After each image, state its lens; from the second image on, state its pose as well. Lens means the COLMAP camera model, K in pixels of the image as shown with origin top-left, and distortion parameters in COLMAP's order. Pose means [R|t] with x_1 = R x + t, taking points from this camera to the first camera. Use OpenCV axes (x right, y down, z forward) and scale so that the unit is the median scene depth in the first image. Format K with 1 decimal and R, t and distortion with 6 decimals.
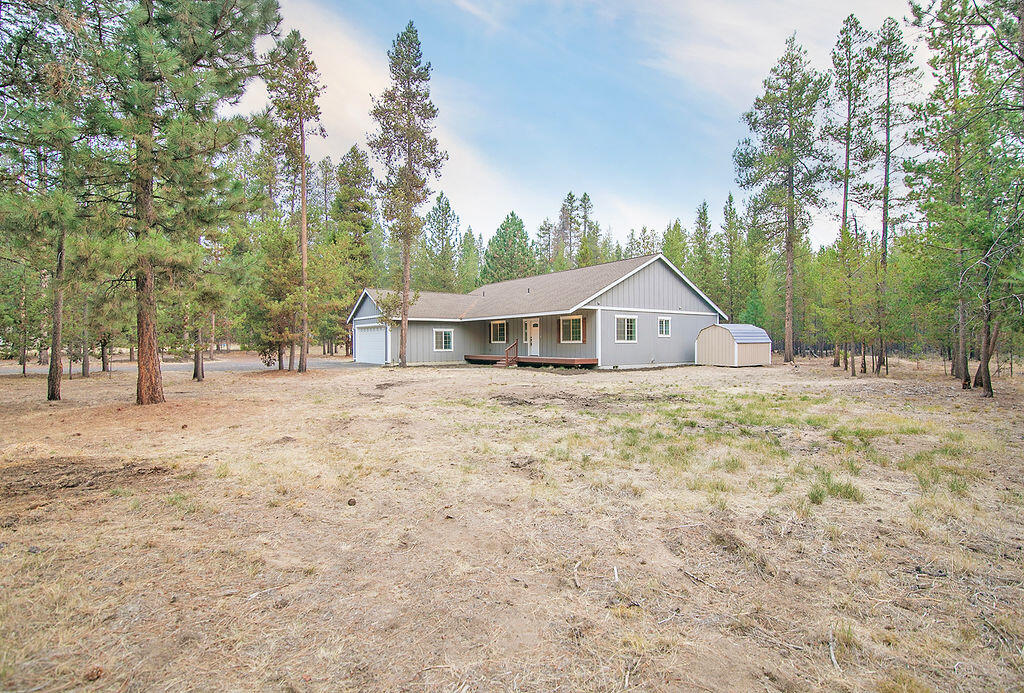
lens RADIAL K [[472.3, 0, 513.2], [0, 472.3, 347.5], [0, 0, 1]] dist [-0.008102, -0.000803]
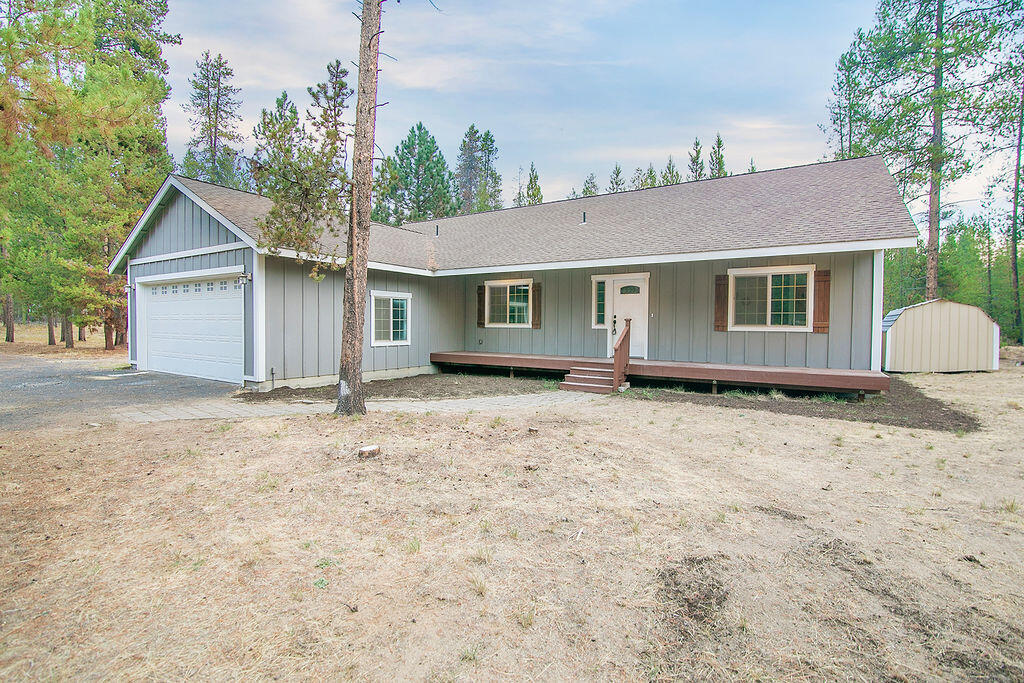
lens RADIAL K [[472.3, 0, 510.5], [0, 472.3, 339.9], [0, 0, 1]] dist [-0.008102, -0.000803]
pose [[0.931437, 0.001214, 0.363901, -0.200497], [-0.009563, 0.999731, 0.021143, -0.006899], [-0.363777, -0.023174, 0.931198, 0.561217]]
